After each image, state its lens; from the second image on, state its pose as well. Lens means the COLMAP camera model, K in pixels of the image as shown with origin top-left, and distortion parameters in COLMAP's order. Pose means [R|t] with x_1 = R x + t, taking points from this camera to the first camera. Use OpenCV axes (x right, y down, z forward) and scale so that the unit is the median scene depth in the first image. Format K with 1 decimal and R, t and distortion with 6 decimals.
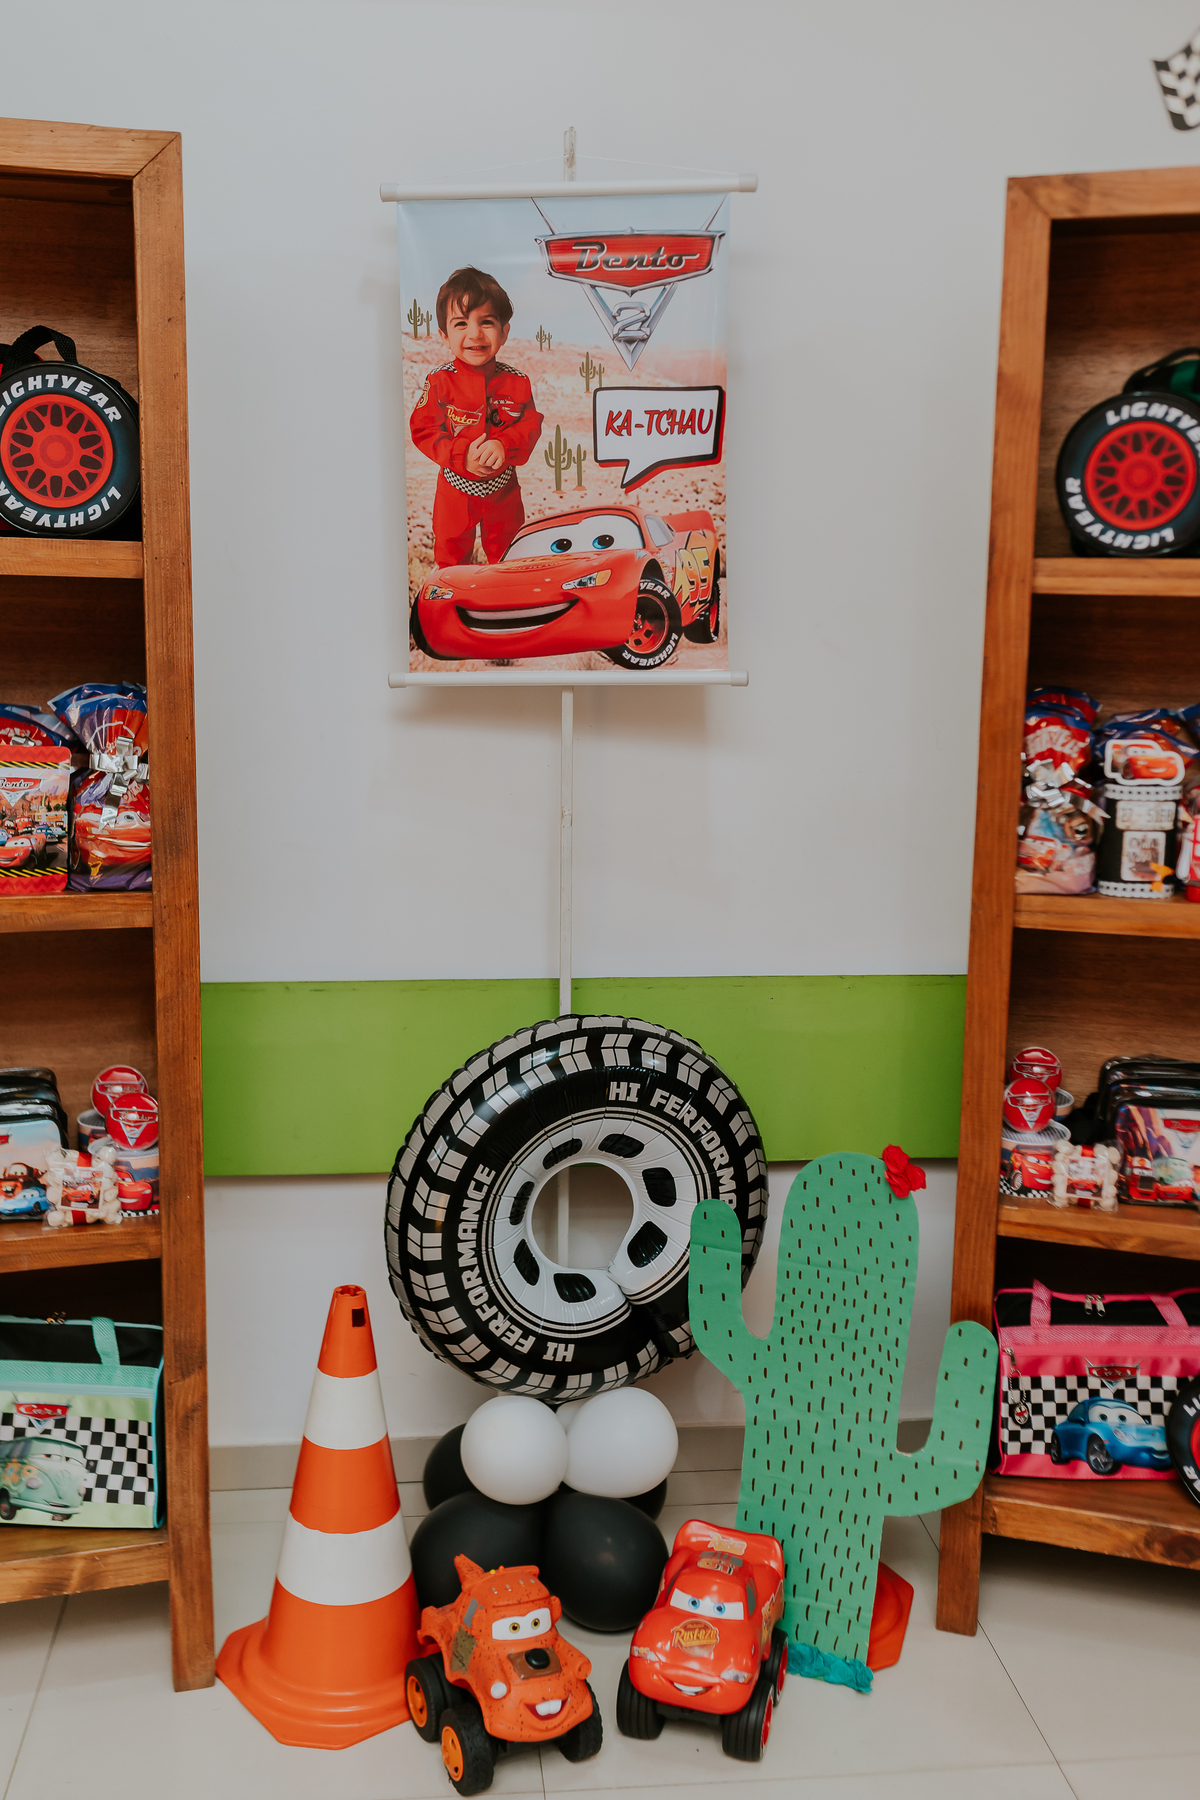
lens RADIAL K [[1738.2, 0, 575.2], [0, 1738.2, 907.4], [0, 0, 1]] dist [-0.010958, 0.024625]
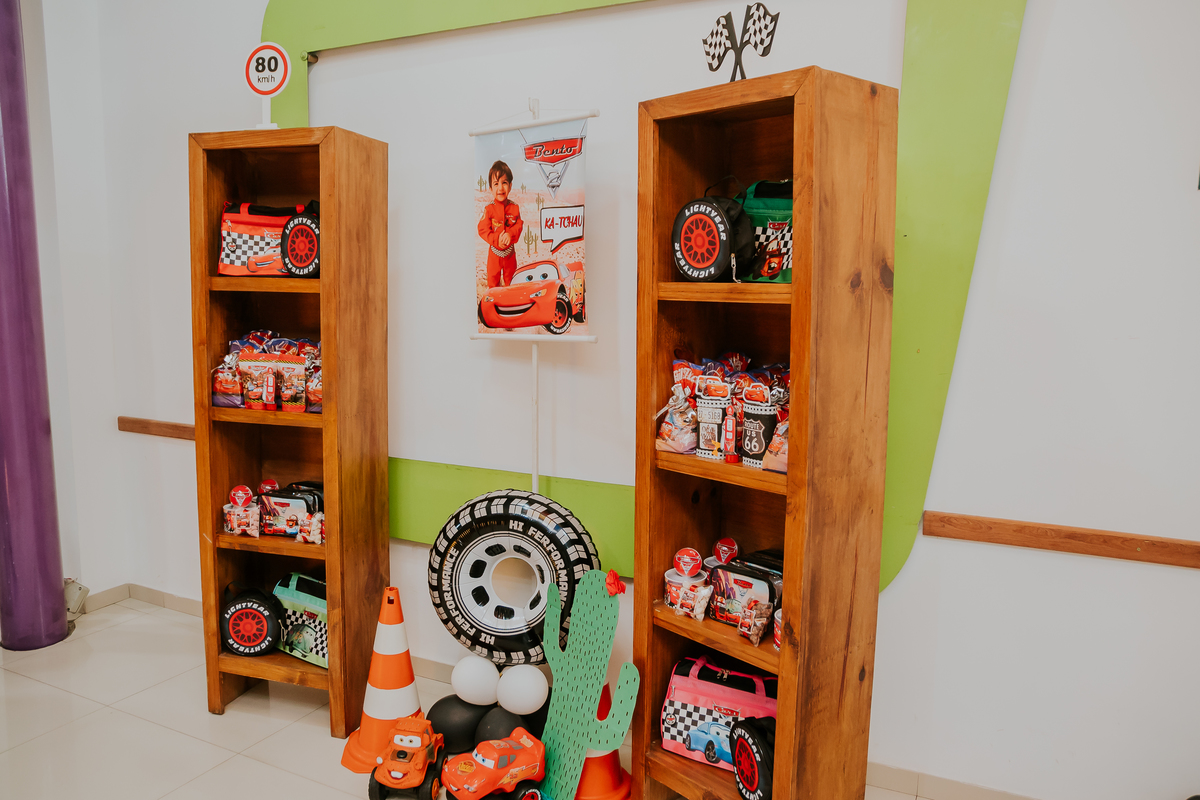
lens RADIAL K [[885.5, 0, 604.2], [0, 885.5, 411.8], [0, 0, 1]] dist [-0.110954, 0.109217]
pose [[0.849410, 0.072125, -0.522782, 0.695282], [-0.101549, 0.994442, -0.027798, -0.016697], [0.517871, 0.076700, 0.852013, 0.101667]]
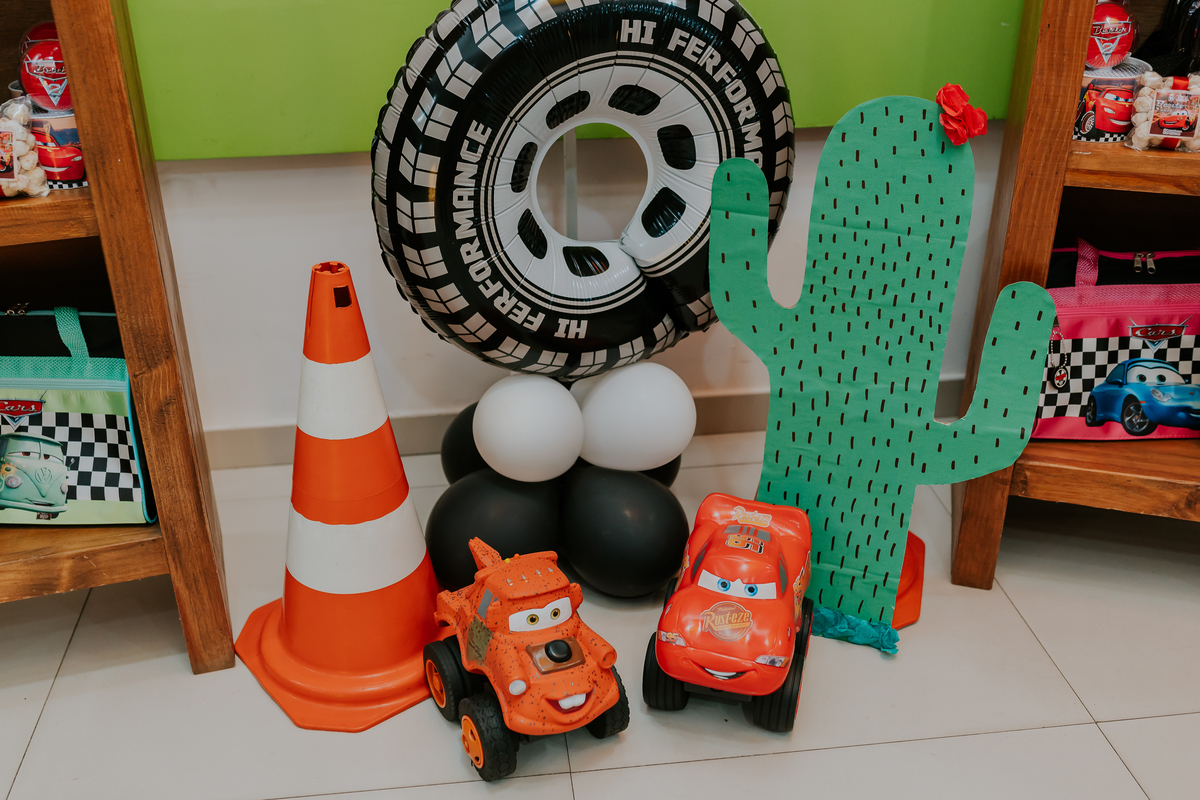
lens RADIAL K [[1158.8, 0, 573.3], [0, 1158.8, 394.5], [0, 0, 1]] dist [-0.010958, 0.024625]
pose [[0.999531, -0.029729, -0.007336, -0.004765], [0.030561, 0.953441, 0.300026, 0.104847], [-0.001925, -0.300110, 0.953903, 0.403212]]
